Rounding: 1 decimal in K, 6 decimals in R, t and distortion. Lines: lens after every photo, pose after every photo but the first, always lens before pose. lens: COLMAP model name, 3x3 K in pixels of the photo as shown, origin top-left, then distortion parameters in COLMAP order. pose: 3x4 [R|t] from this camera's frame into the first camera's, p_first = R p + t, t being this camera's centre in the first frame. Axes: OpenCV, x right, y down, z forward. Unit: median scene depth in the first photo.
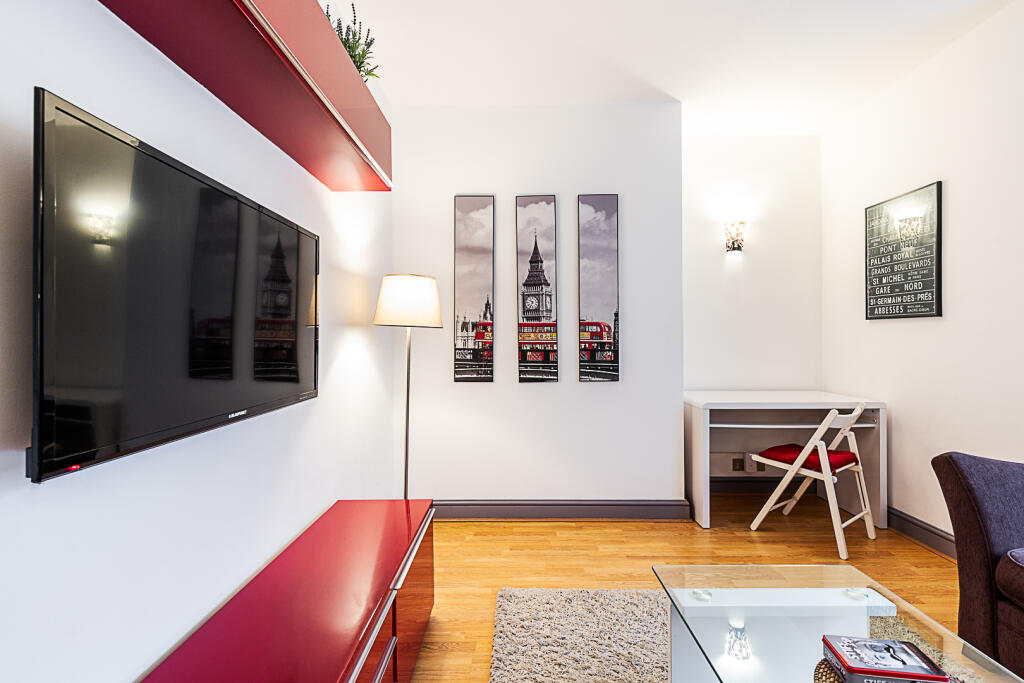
lens RADIAL K [[459.3, 0, 515.5], [0, 459.3, 336.0], [0, 0, 1]] dist [0.008415, -0.002731]
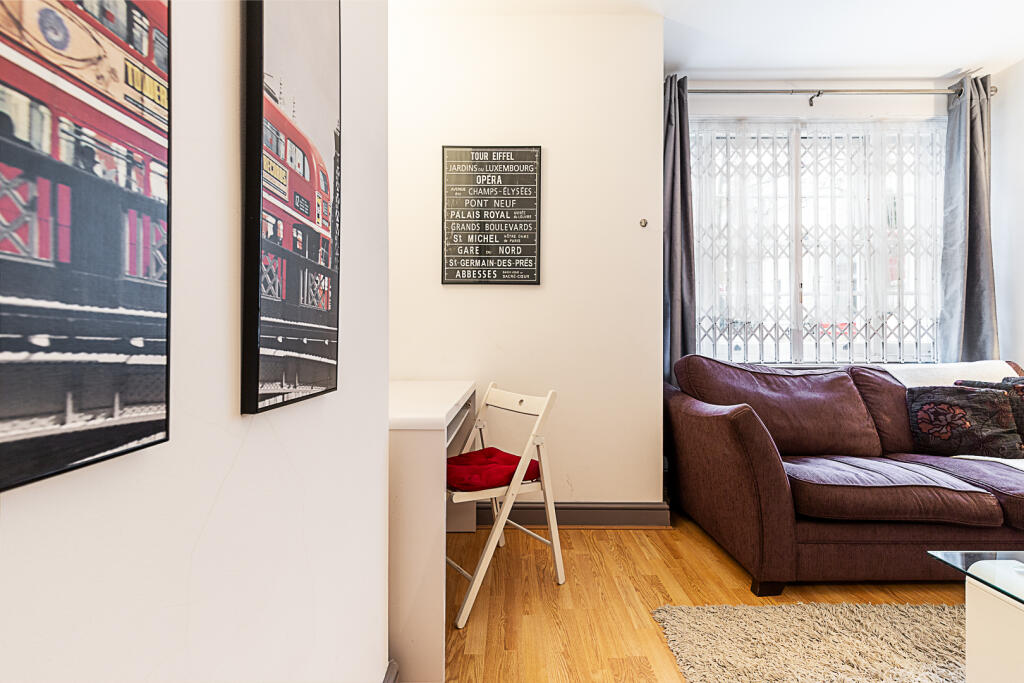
lens RADIAL K [[459.3, 0, 516.5], [0, 459.3, 340.0], [0, 0, 1]] dist [0.008415, -0.002731]
pose [[-0.004800, 0.007217, 0.999962, -0.048733], [-0.005487, 0.999959, -0.007244, 0.072513], [-0.999973, -0.005521, -0.004760, 0.924681]]
